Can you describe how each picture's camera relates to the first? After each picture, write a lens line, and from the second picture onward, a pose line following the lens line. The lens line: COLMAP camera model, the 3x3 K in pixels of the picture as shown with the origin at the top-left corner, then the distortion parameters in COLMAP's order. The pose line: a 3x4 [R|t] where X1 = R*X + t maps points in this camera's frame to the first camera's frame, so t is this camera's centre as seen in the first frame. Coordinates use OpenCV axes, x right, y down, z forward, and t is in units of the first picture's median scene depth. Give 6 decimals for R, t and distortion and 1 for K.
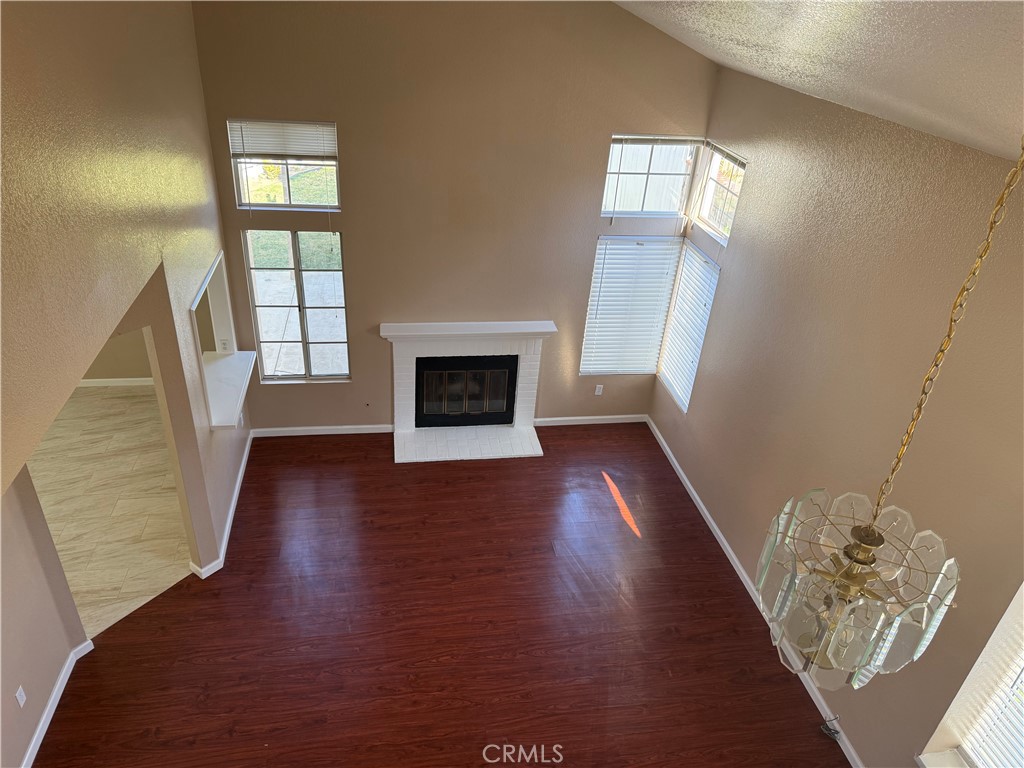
lens RADIAL K [[718.0, 0, 508.2], [0, 718.0, 386.2], [0, 0, 1]] dist [0.108209, -0.156700]
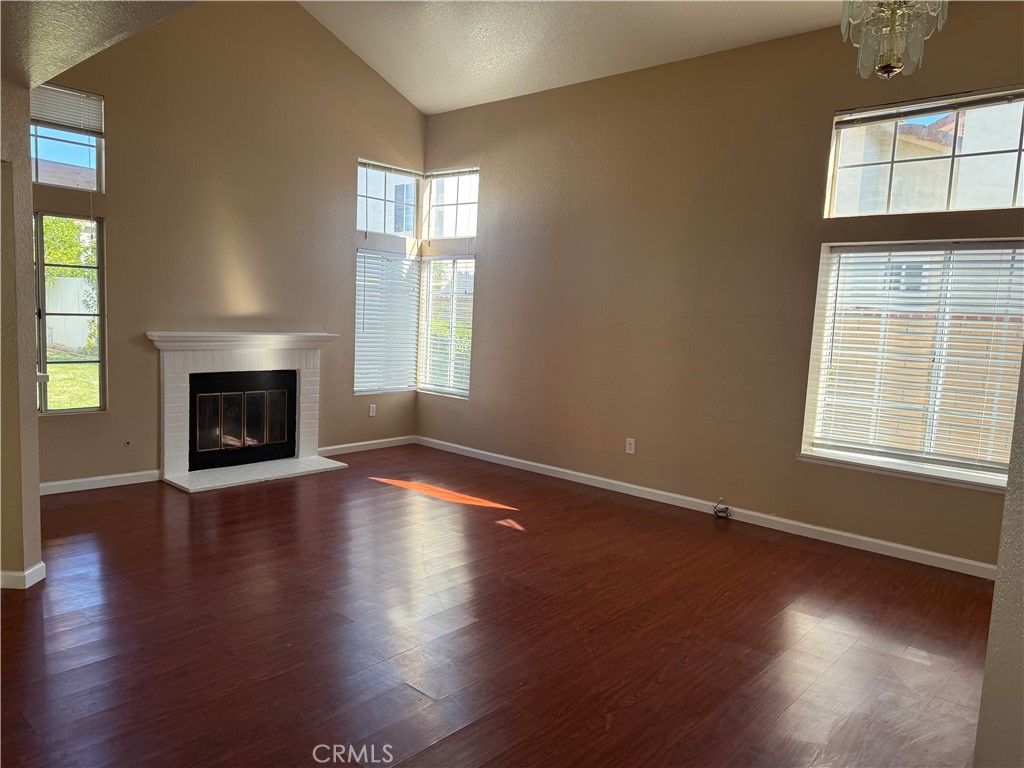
lens RADIAL K [[718.0, 0, 508.2], [0, 718.0, 386.2], [0, 0, 1]] dist [0.108209, -0.156700]
pose [[0.778012, -0.088121, 0.622039, -0.400697], [0.321184, 0.906734, -0.273266, 0.356460], [-0.539943, 0.412393, 0.733753, 0.164765]]
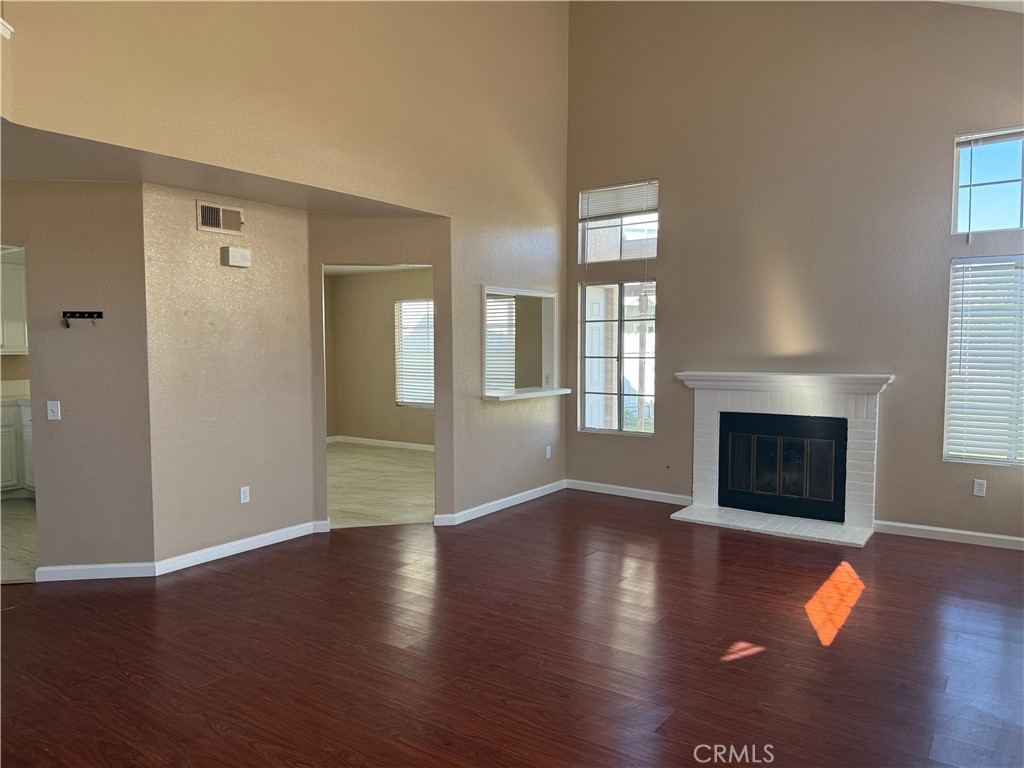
lens RADIAL K [[718.0, 0, 508.2], [0, 718.0, 386.2], [0, 0, 1]] dist [0.108209, -0.156700]
pose [[0.705616, -0.019158, -0.708336, 0.352136], [-0.314788, 0.887104, -0.337572, 0.342689], [0.634835, 0.461172, 0.619924, 0.264270]]
